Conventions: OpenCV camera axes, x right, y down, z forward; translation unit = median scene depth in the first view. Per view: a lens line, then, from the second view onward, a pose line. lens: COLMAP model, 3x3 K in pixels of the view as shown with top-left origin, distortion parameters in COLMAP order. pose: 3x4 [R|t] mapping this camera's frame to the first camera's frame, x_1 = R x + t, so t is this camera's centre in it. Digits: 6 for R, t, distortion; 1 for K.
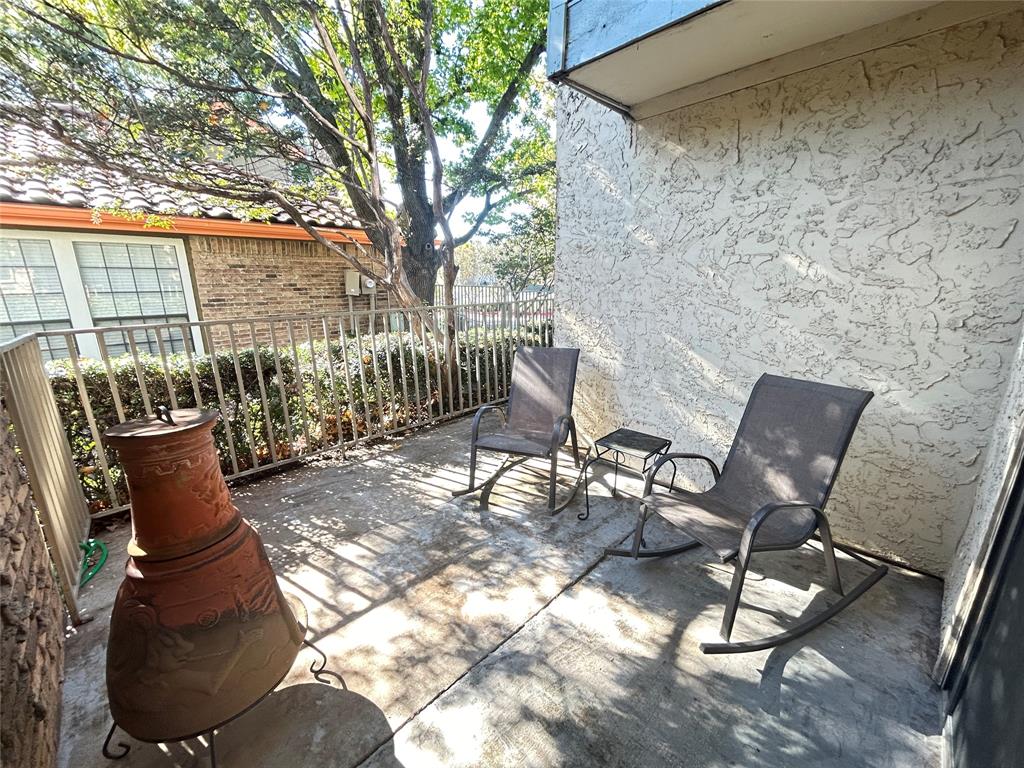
lens RADIAL K [[413.3, 0, 511.3], [0, 413.3, 390.7], [0, 0, 1]] dist [0.000901, -0.000251]
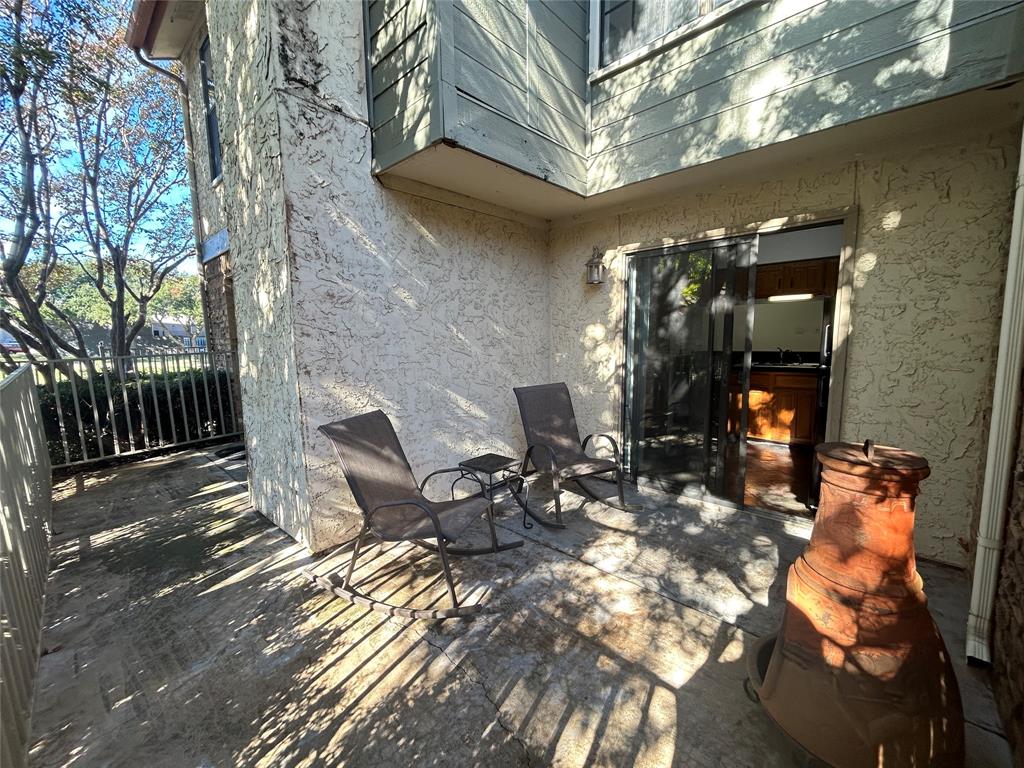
lens RADIAL K [[413.3, 0, 513.3], [0, 413.3, 387.5], [0, 0, 1]] dist [0.000901, -0.000251]
pose [[-0.023455, -0.125689, 0.991792, -0.879817], [0.271319, 0.954031, 0.127320, -0.224810], [-0.962204, 0.272078, 0.011724, 0.870536]]
